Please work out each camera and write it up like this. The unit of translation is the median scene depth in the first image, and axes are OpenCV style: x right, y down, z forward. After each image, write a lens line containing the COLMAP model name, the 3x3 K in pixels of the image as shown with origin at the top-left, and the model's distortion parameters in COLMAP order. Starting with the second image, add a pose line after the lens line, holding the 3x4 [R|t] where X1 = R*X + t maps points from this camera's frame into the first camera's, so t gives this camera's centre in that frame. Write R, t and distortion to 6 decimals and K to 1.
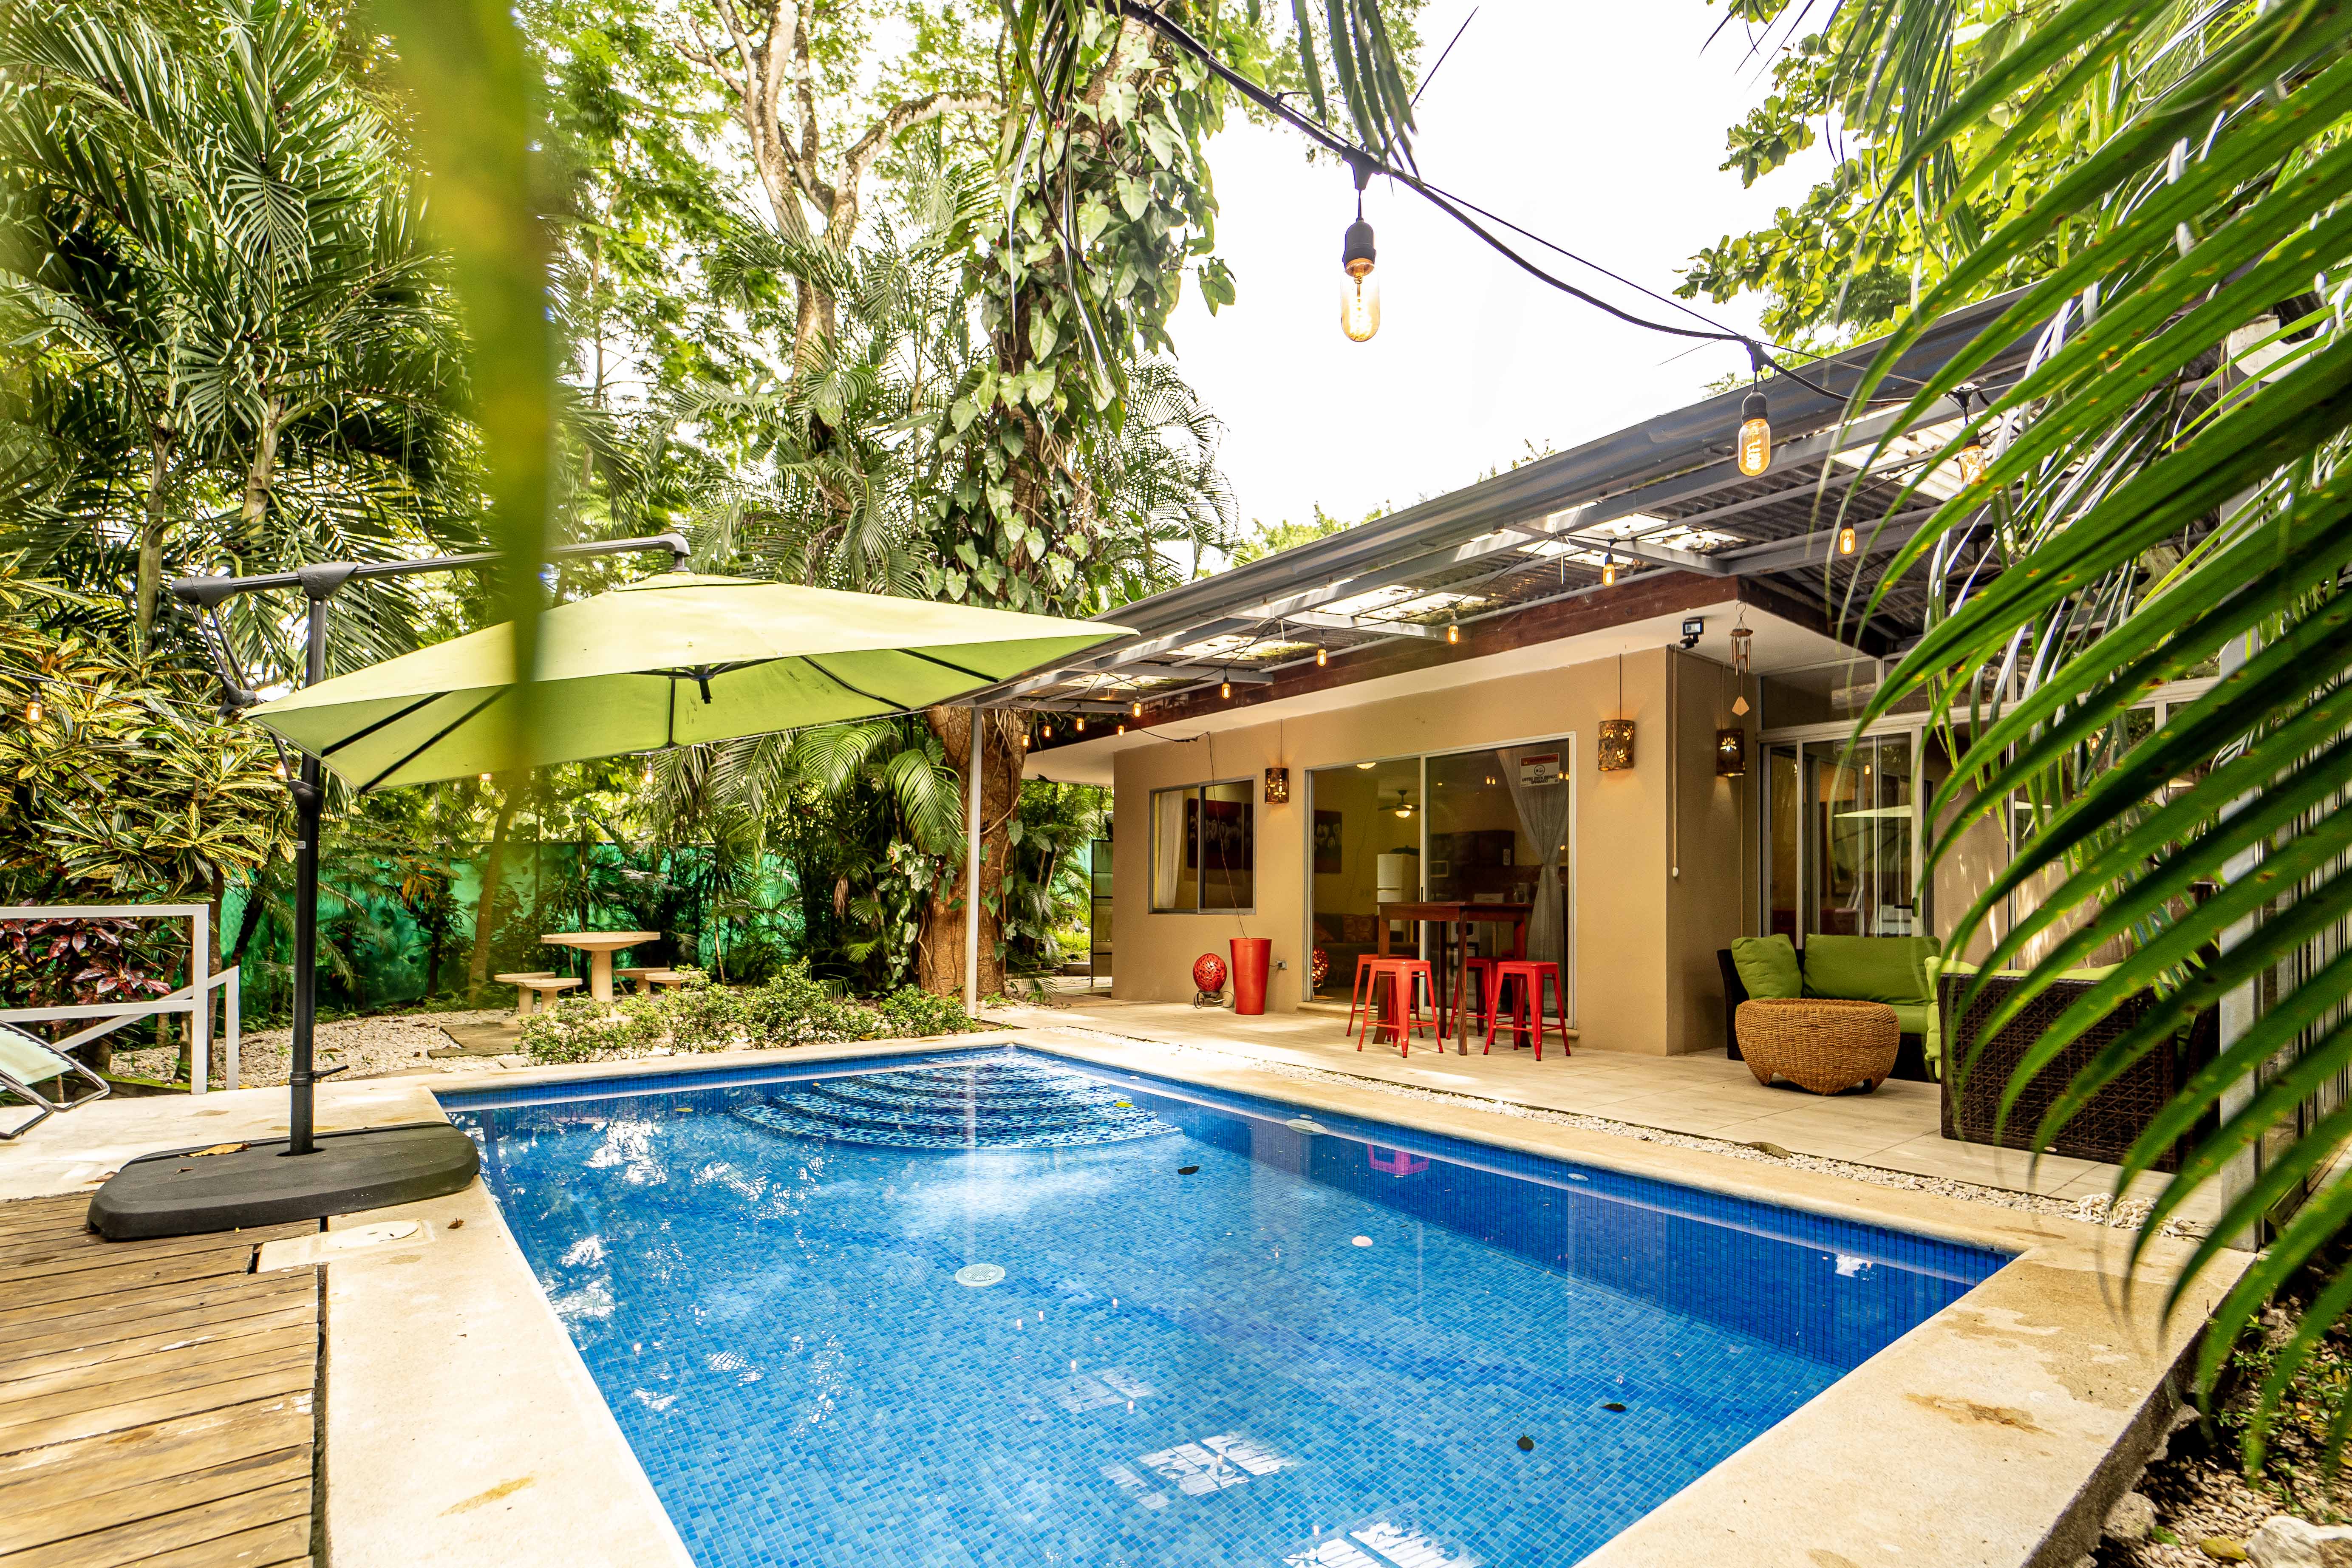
lens RADIAL K [[986.6, 0, 1177.6], [0, 986.6, 859.3], [0, 0, 1]] dist [0.001389, -0.000058]
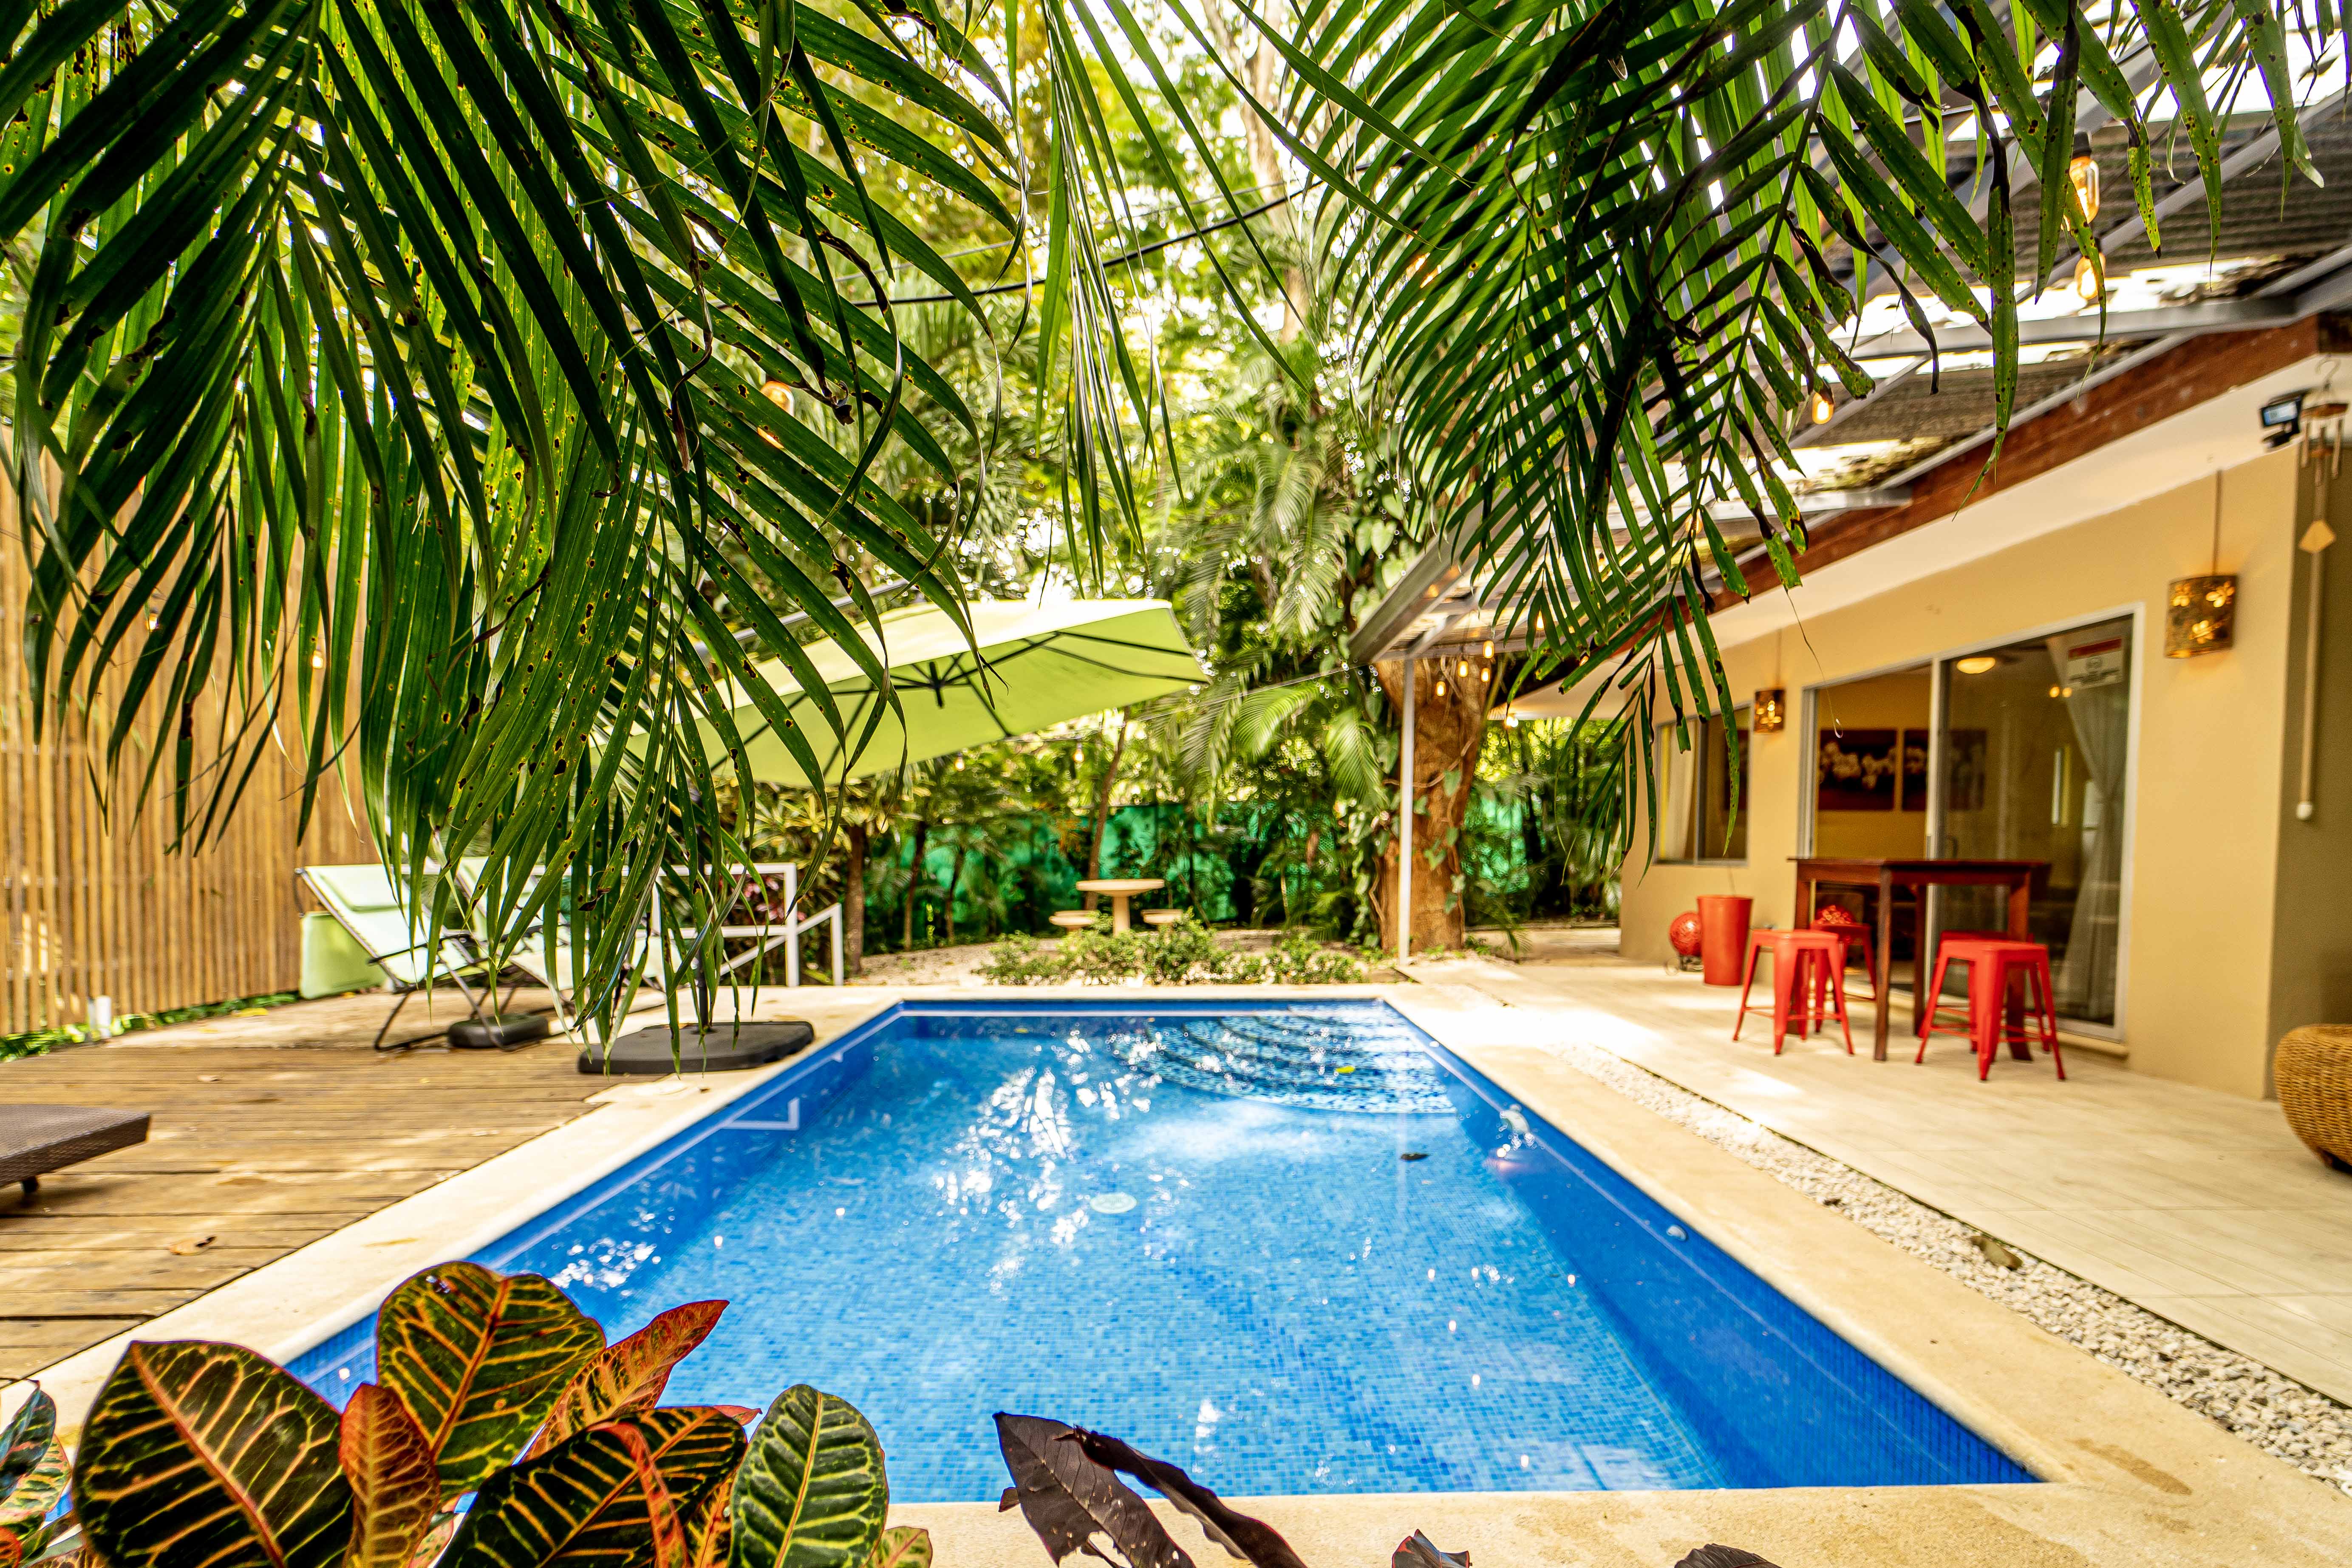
lens RADIAL K [[970.3, 0, 1176.1], [0, 970.3, 862.0], [0, 0, 1]] dist [-0.002167, -0.000317]
pose [[0.820767, -0.000207, -0.571263, 0.228004], [0.033465, 0.998300, 0.047720, -0.006149], [0.570282, -0.058284, 0.819379, 0.077009]]
